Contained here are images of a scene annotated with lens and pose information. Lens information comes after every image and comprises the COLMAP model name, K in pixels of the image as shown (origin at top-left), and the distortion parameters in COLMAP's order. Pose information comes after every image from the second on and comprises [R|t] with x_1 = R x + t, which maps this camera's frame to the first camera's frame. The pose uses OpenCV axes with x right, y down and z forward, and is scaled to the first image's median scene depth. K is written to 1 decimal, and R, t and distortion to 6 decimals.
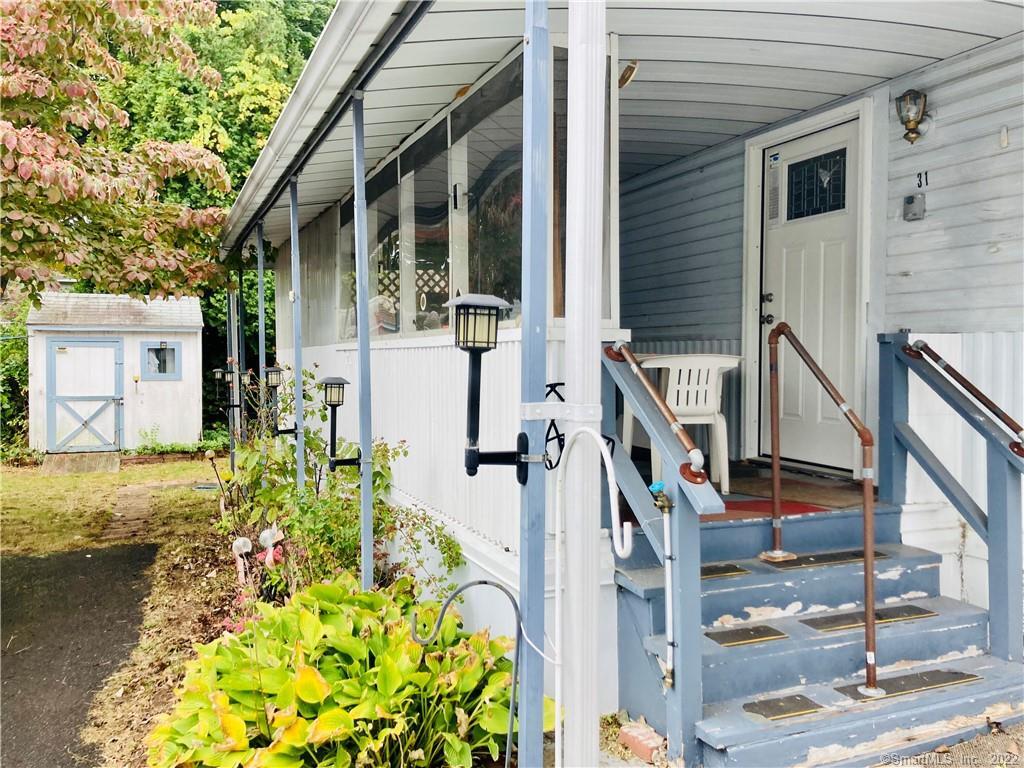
lens RADIAL K [[847.5, 0, 511.3], [0, 847.5, 383.2], [0, 0, 1]] dist [0.039285, -0.018539]
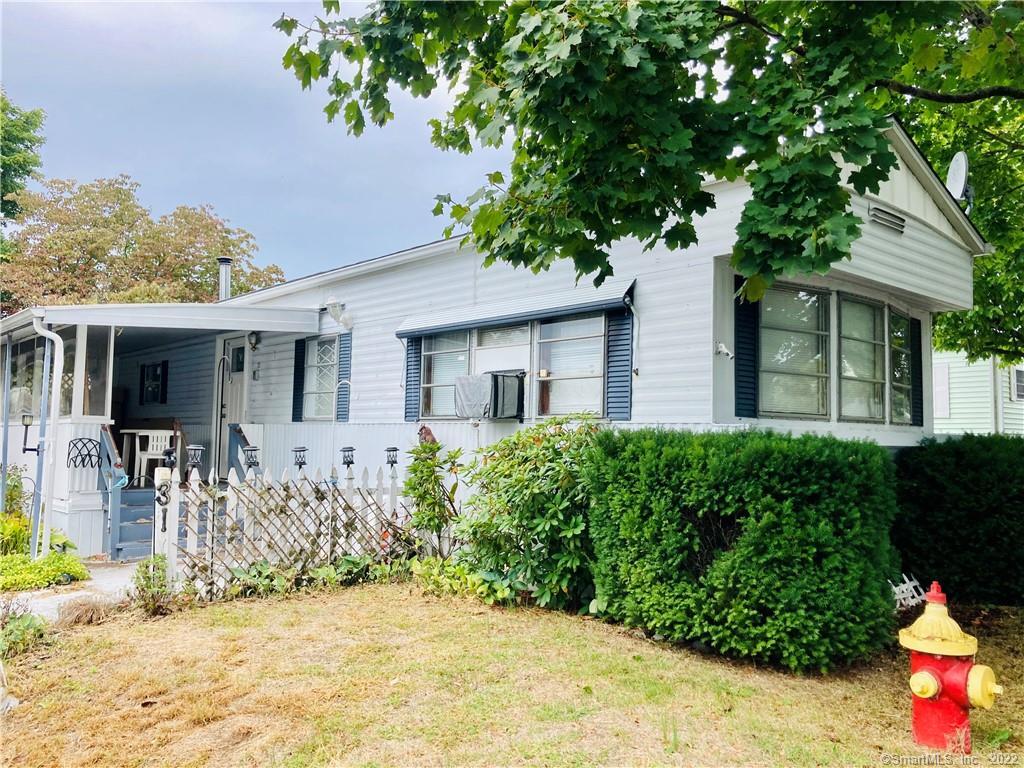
lens RADIAL K [[847.5, 0, 514.3], [0, 847.5, 382.5], [0, 0, 1]] dist [0.039285, -0.018539]
pose [[0.937730, 0.049464, 0.343826, 0.329634], [-0.015718, 0.994838, -0.100252, 0.060959], [-0.347010, 0.088605, 0.933667, -1.699394]]
